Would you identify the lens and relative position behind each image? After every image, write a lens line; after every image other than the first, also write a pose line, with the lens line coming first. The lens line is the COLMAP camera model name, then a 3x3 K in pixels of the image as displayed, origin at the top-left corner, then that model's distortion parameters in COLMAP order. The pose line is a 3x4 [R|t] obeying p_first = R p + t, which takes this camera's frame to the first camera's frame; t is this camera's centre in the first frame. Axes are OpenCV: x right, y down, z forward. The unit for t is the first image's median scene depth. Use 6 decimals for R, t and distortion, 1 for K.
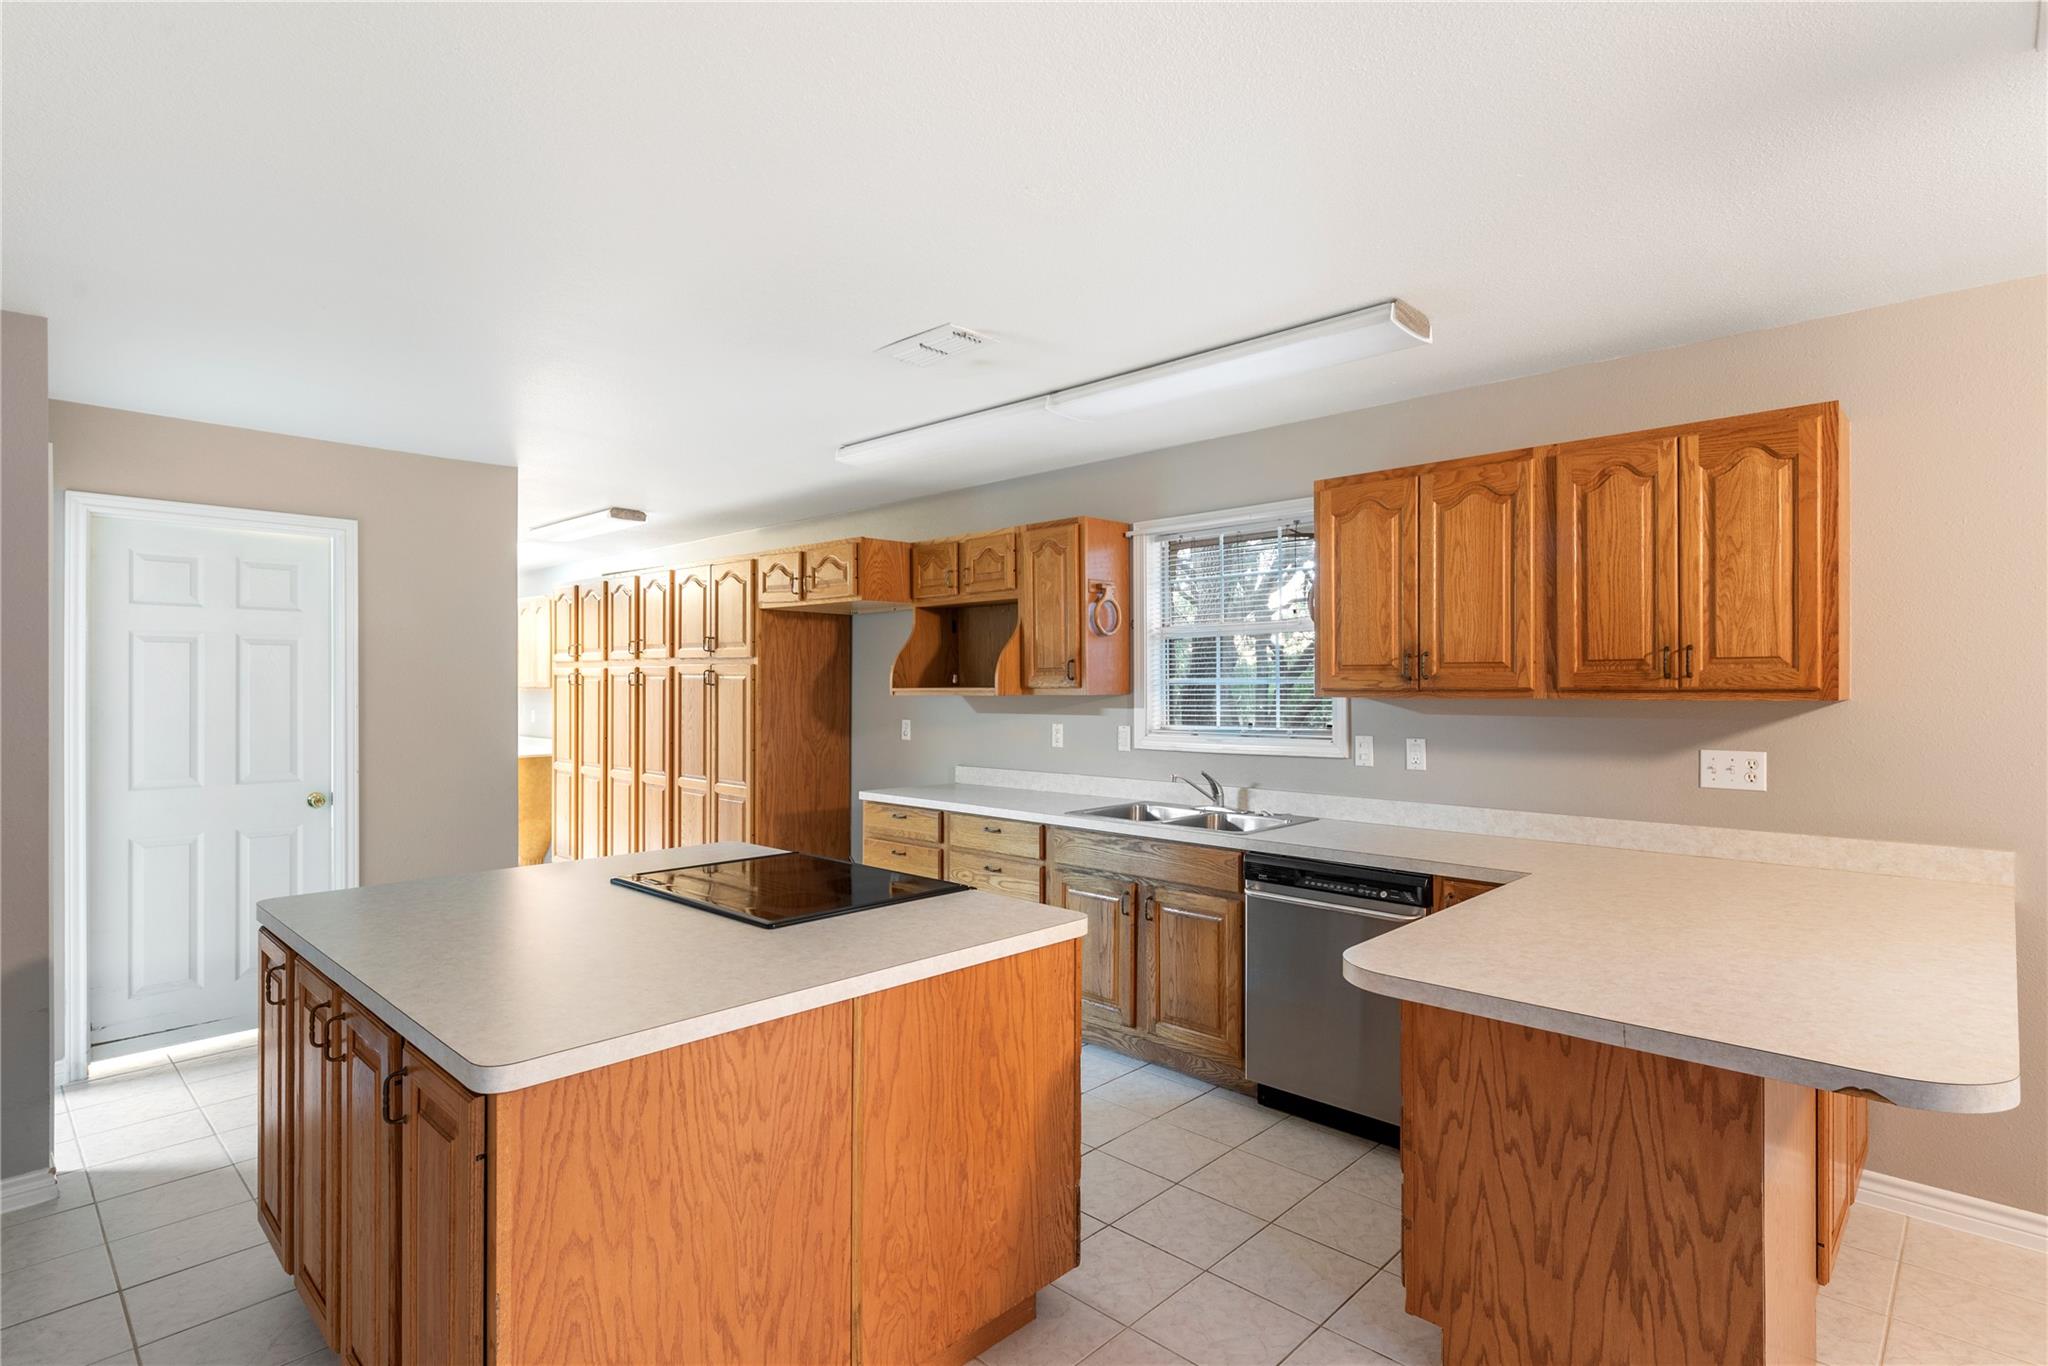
lens RADIAL K [[1029.4, 0, 1025.1], [0, 1029.4, 685.9], [0, 0, 1]] dist [0.001015, 0.000213]
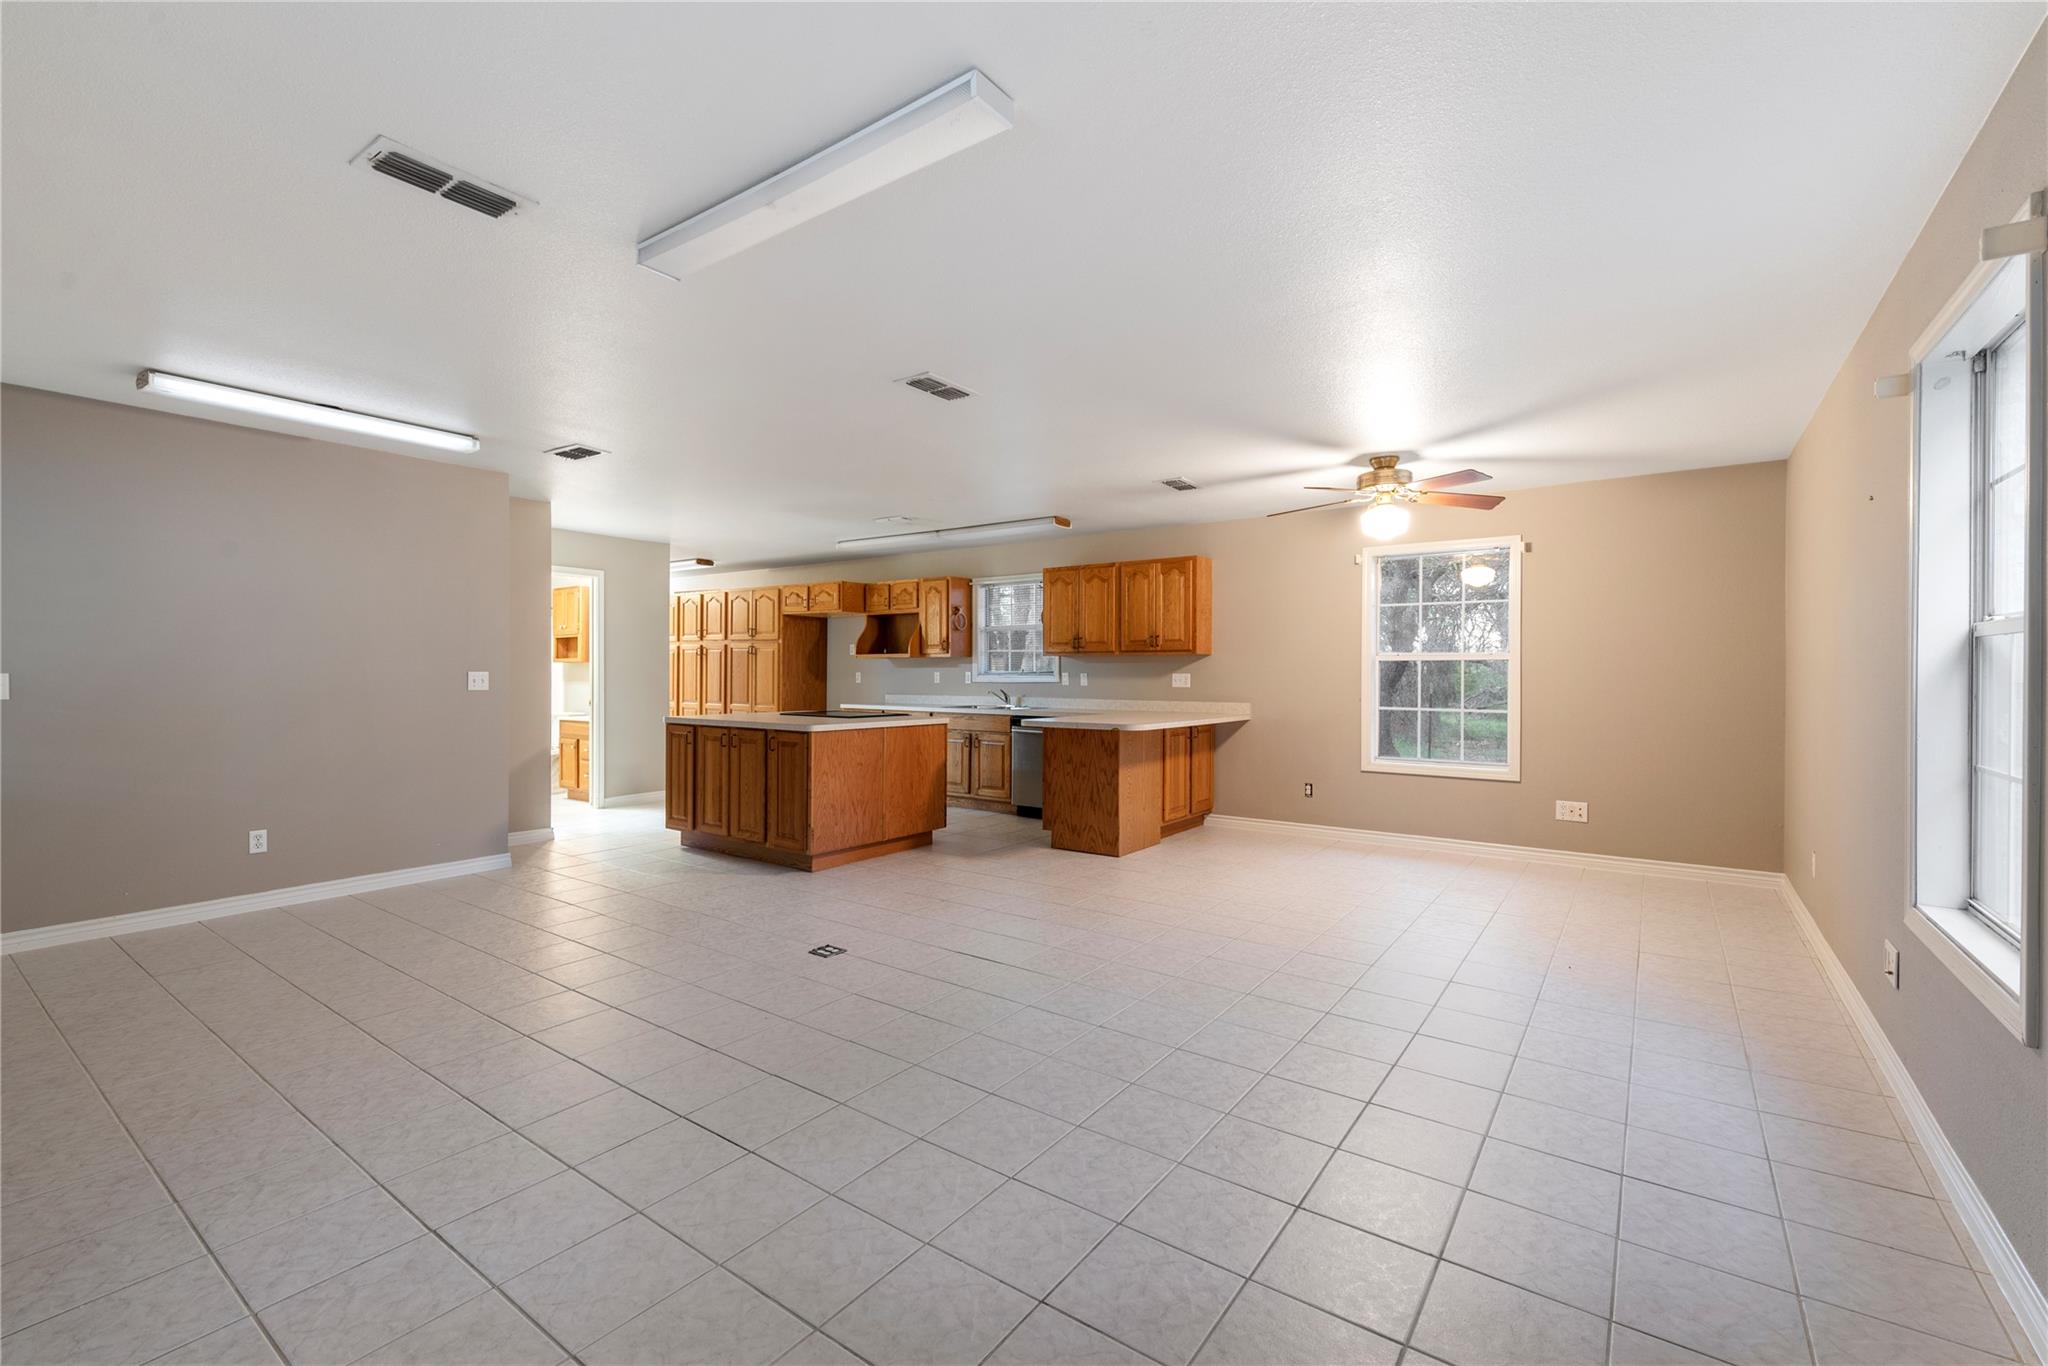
lens RADIAL K [[886.8, 0, 1036.3], [0, 886.8, 678.3], [0, 0, 1]] dist [0.002133, 0.000024]
pose [[0.988510, 0.004206, 0.151097, -0.052928], [-0.004569, 0.999987, 0.002055, 0.057750], [-0.151087, -0.002722, 0.988517, -1.049480]]
